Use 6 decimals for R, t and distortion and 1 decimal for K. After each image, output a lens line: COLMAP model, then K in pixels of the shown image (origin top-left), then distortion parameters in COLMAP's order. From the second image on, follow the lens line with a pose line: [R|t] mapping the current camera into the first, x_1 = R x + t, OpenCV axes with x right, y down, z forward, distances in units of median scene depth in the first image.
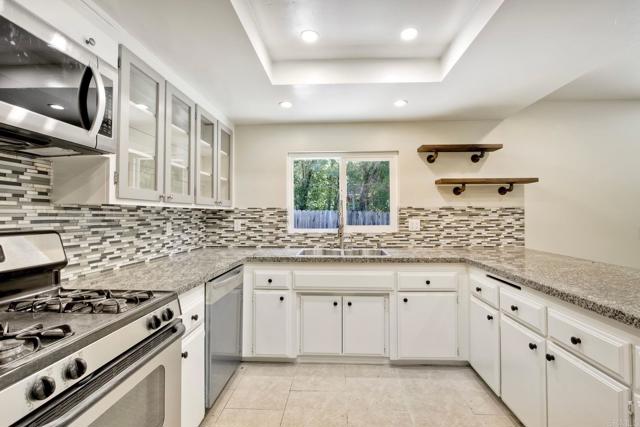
lens RADIAL K [[299.9, 0, 325.5], [0, 299.9, 210.2], [0, 0, 1]] dist [-0.010969, 0.005381]
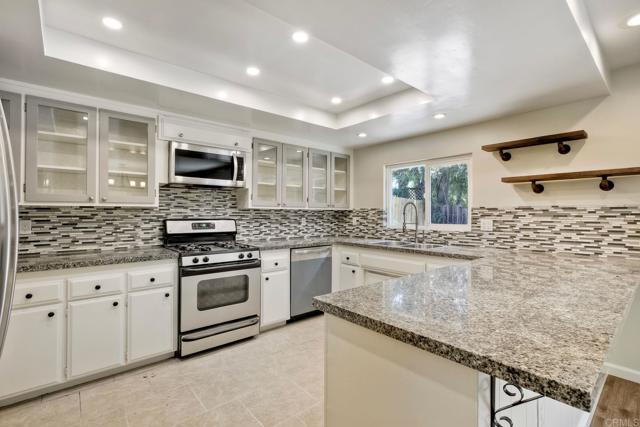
lens RADIAL K [[299.9, 0, 323.3], [0, 299.9, 211.4], [0, 0, 1]] dist [-0.010969, 0.005381]
pose [[0.687475, 0.001100, -0.726207, 0.648012], [0.003531, 0.999982, 0.004858, -0.003049], [0.726199, -0.005904, 0.687459, -0.084480]]
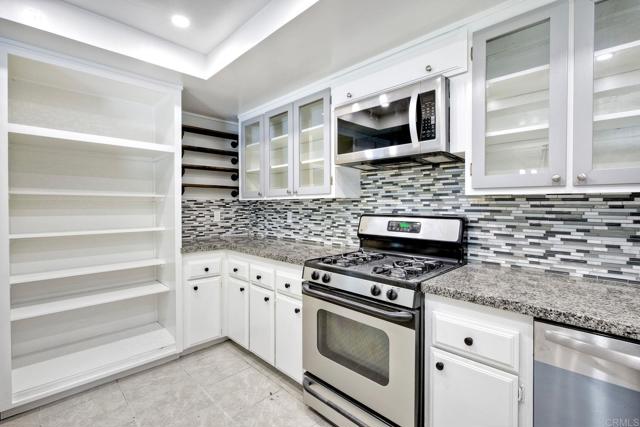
lens RADIAL K [[299.9, 0, 321.0], [0, 299.9, 208.7], [0, 0, 1]] dist [-0.010969, 0.005381]
pose [[-0.678928, 0.012068, -0.734105, 0.192643], [0.011175, 0.999919, 0.006102, 0.007114], [0.734120, -0.004061, -0.679008, 0.639999]]
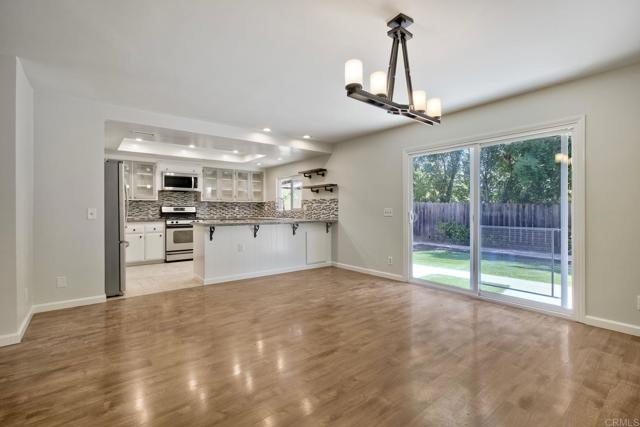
lens RADIAL K [[299.9, 0, 329.3], [0, 299.9, 211.4], [0, 0, 1]] dist [-0.010969, 0.005381]
pose [[0.663376, 0.006400, -0.748258, 2.059814], [0.009360, 0.999814, 0.016850, 0.039766], [0.748227, -0.018182, 0.663193, -0.325041]]
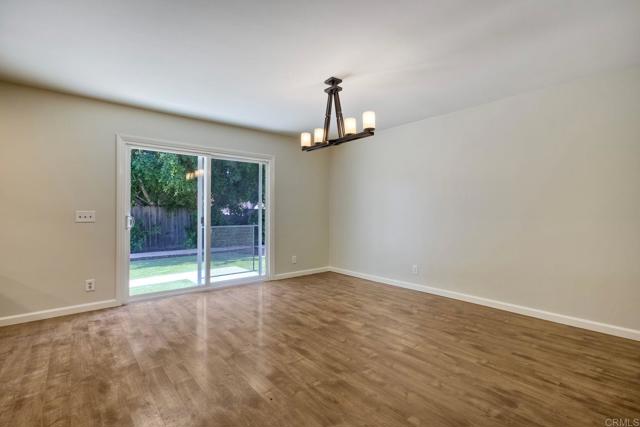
lens RADIAL K [[299.9, 0, 320.0], [0, 299.9, 219.7], [0, 0, 1]] dist [-0.010969, 0.005381]
pose [[0.739624, -0.017961, 0.672781, 0.966287], [-0.007601, 0.999357, 0.035036, 0.038967], [-0.672978, -0.031027, 0.739012, -0.435566]]
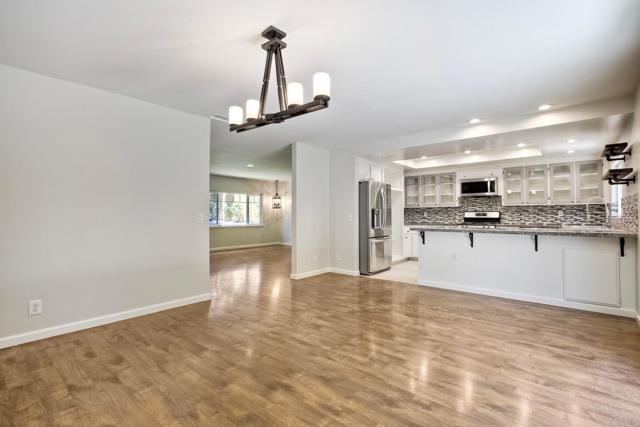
lens RADIAL K [[299.9, 0, 317.0], [0, 299.9, 209.9], [0, 0, 1]] dist [-0.010969, 0.005381]
pose [[-0.624111, -0.010597, -0.781264, 2.138656], [0.012645, 0.999640, -0.023660, 0.054306], [0.781233, -0.024645, -0.623752, 0.772841]]
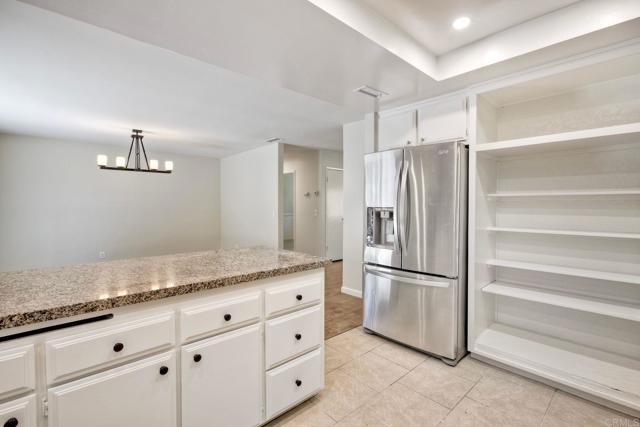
lens RADIAL K [[299.9, 0, 320.3], [0, 299.9, 206.7], [0, 0, 1]] dist [-0.010969, 0.005381]
pose [[-0.703601, -0.002657, 0.710590, -0.086604], [-0.007933, 0.999960, -0.004116, 0.009822], [-0.710551, -0.008533, -0.703594, 0.653215]]
